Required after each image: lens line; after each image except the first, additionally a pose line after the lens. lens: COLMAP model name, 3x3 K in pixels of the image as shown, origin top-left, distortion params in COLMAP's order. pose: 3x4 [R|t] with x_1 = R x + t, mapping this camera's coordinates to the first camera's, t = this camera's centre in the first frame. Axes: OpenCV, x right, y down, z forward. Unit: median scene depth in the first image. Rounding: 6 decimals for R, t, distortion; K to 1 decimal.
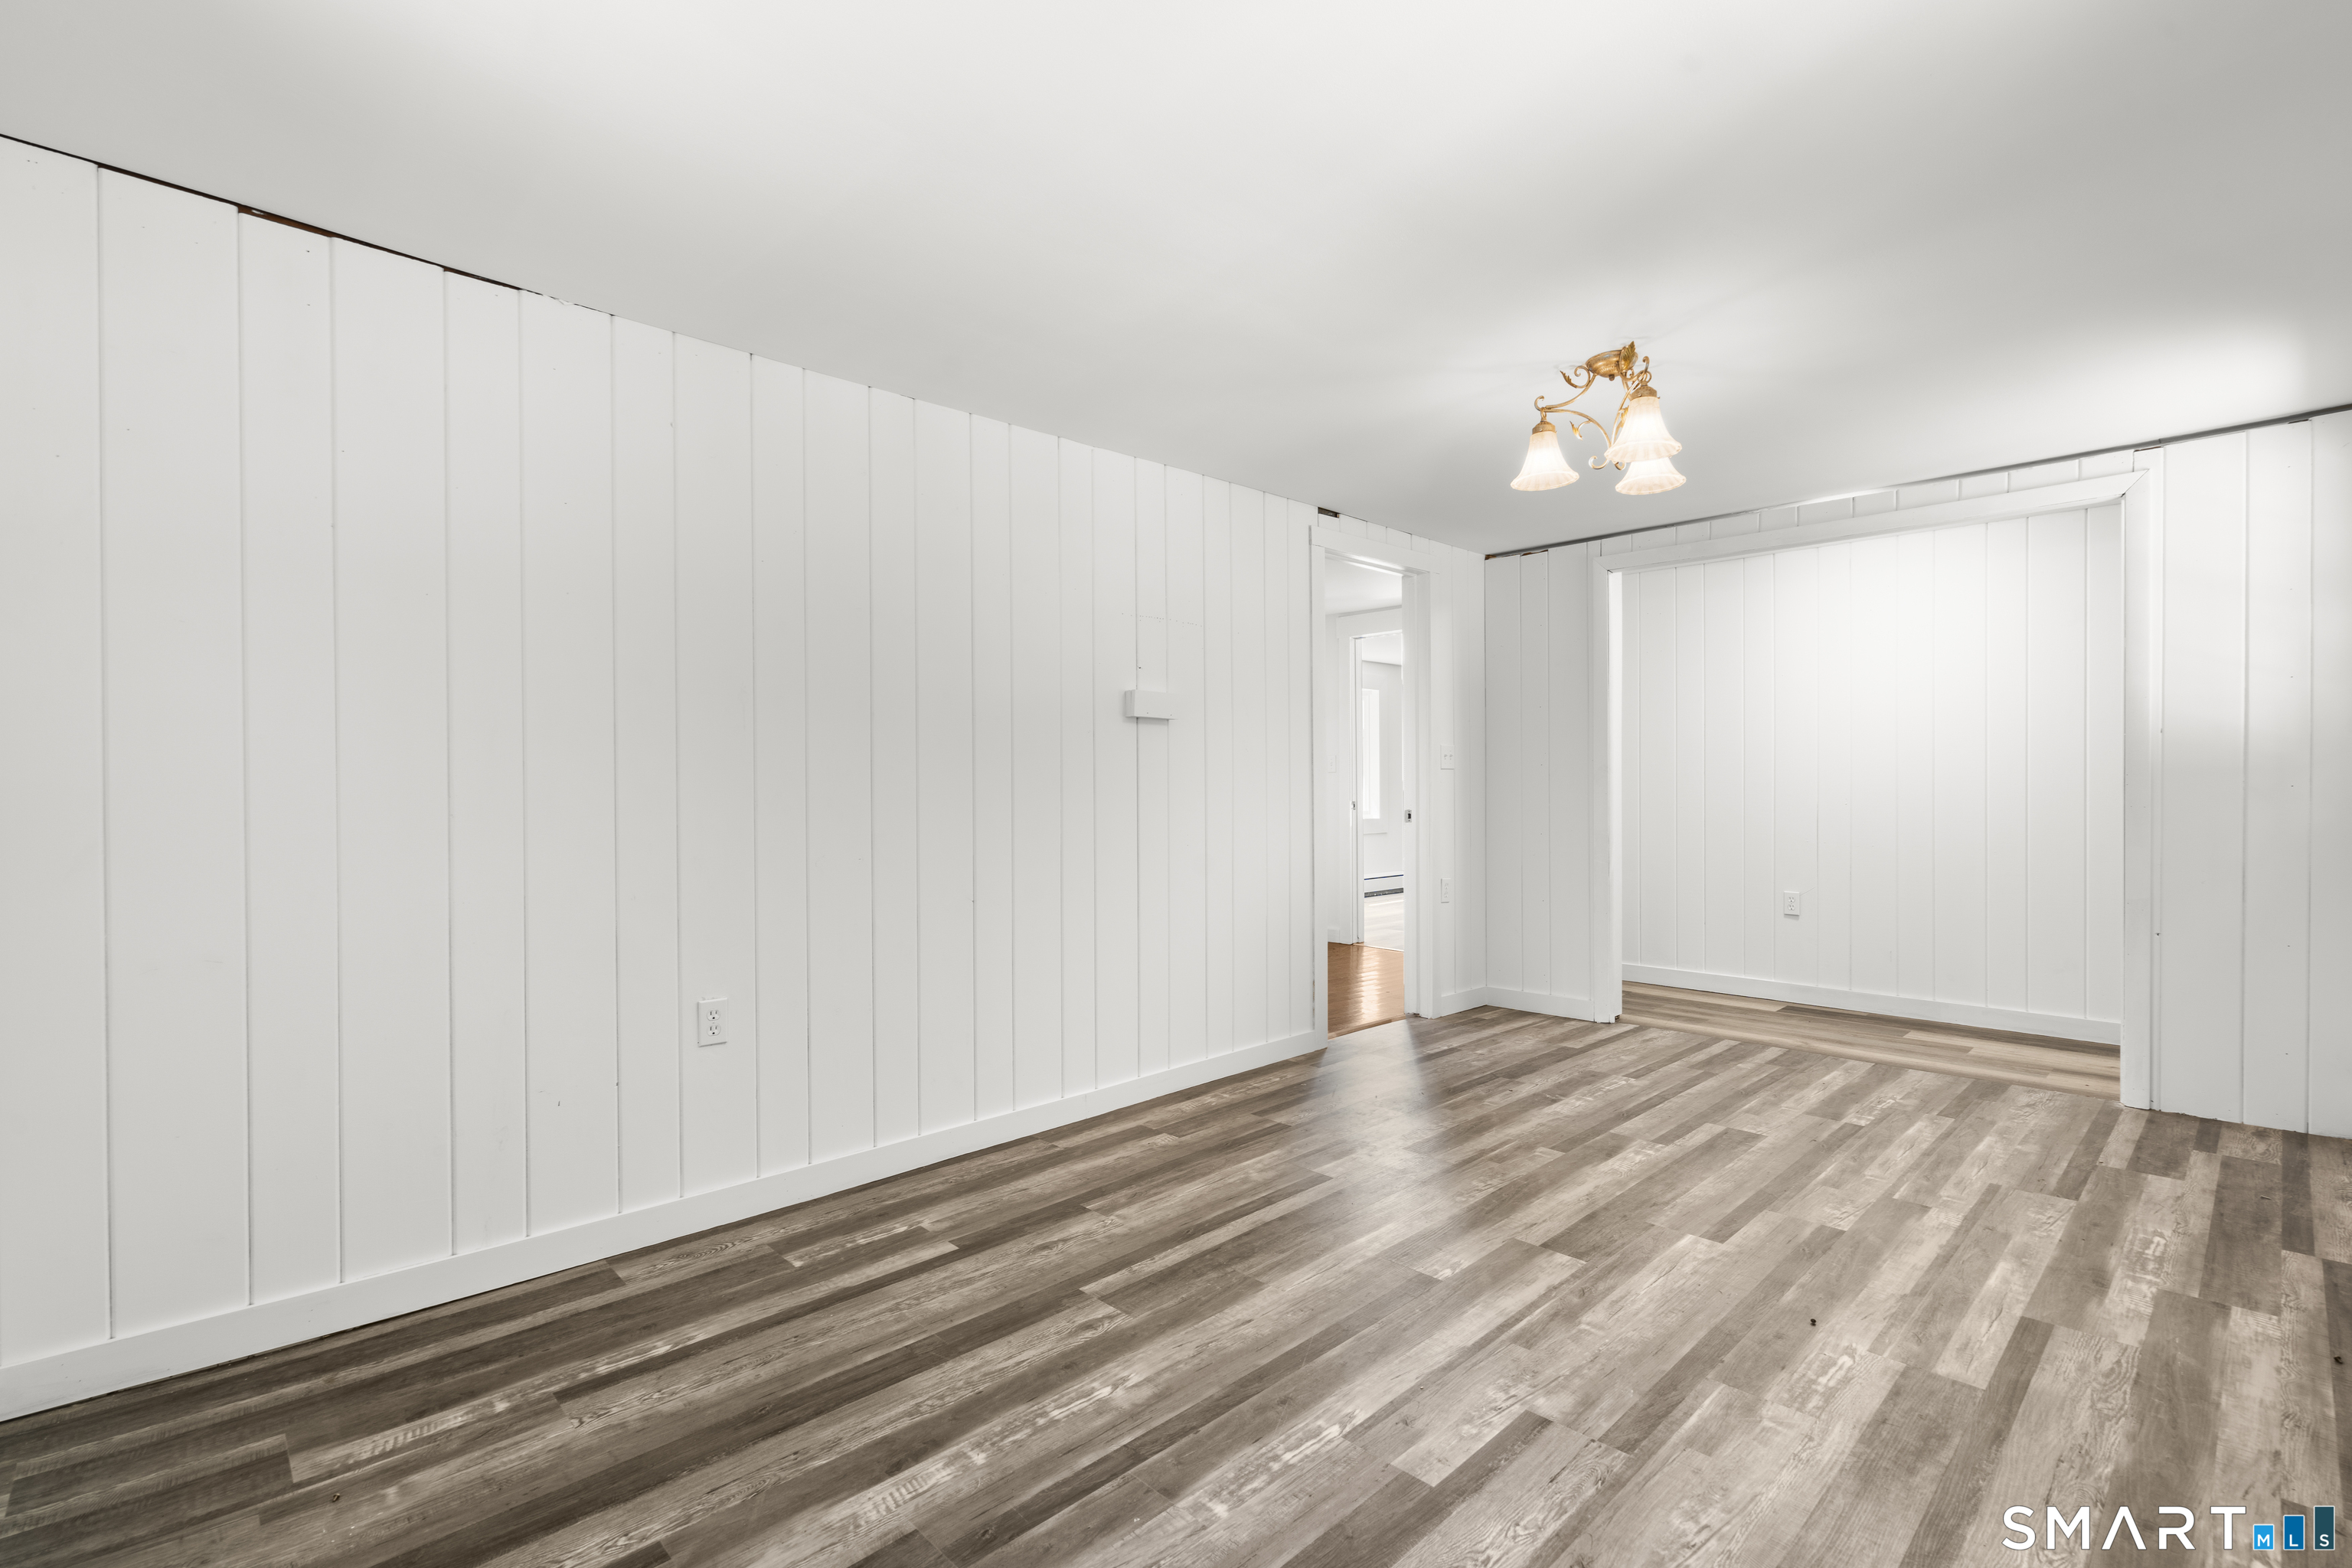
lens RADIAL K [[1057.3, 0, 1177.7], [0, 1057.3, 789.8], [0, 0, 1]] dist [-0.004756, 0.001498]
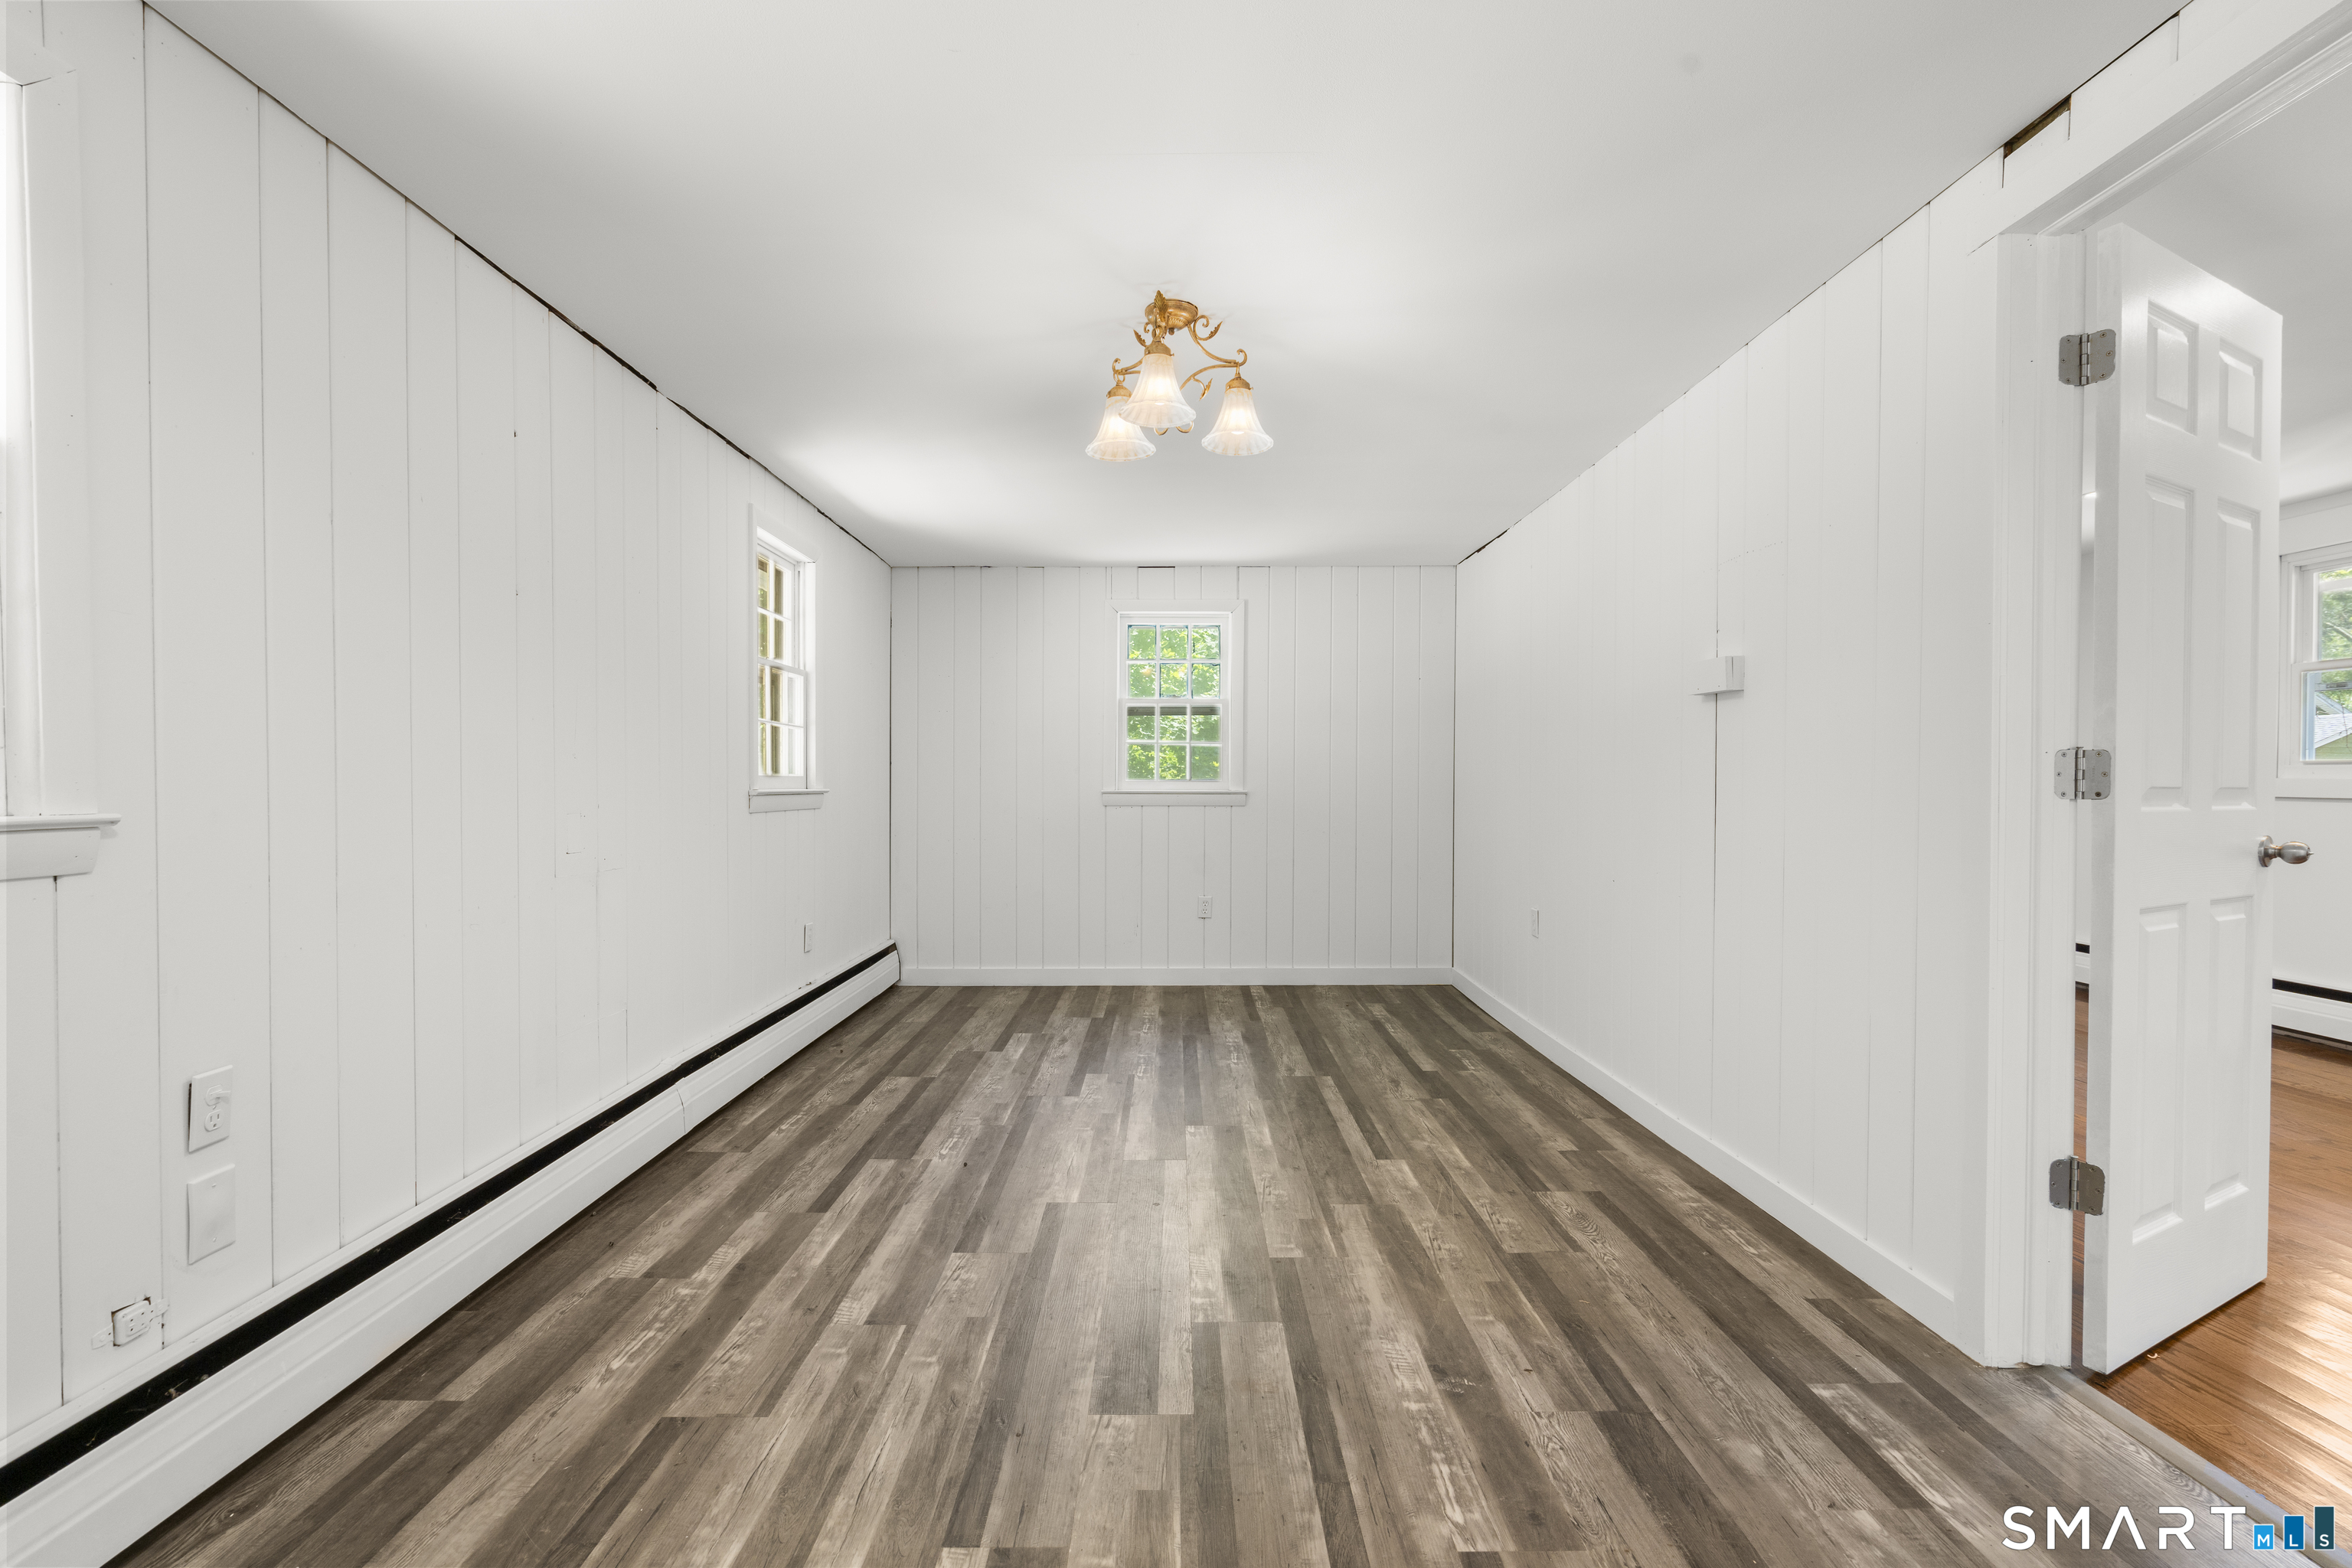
lens RADIAL K [[1057.3, 0, 1177.7], [0, 1057.3, 789.8], [0, 0, 1]] dist [-0.004756, 0.001498]
pose [[-0.688880, 0.013343, -0.724753, 1.152424], [0.005552, 0.999898, 0.013131, -0.011229], [0.724854, 0.005022, -0.688884, 1.761068]]
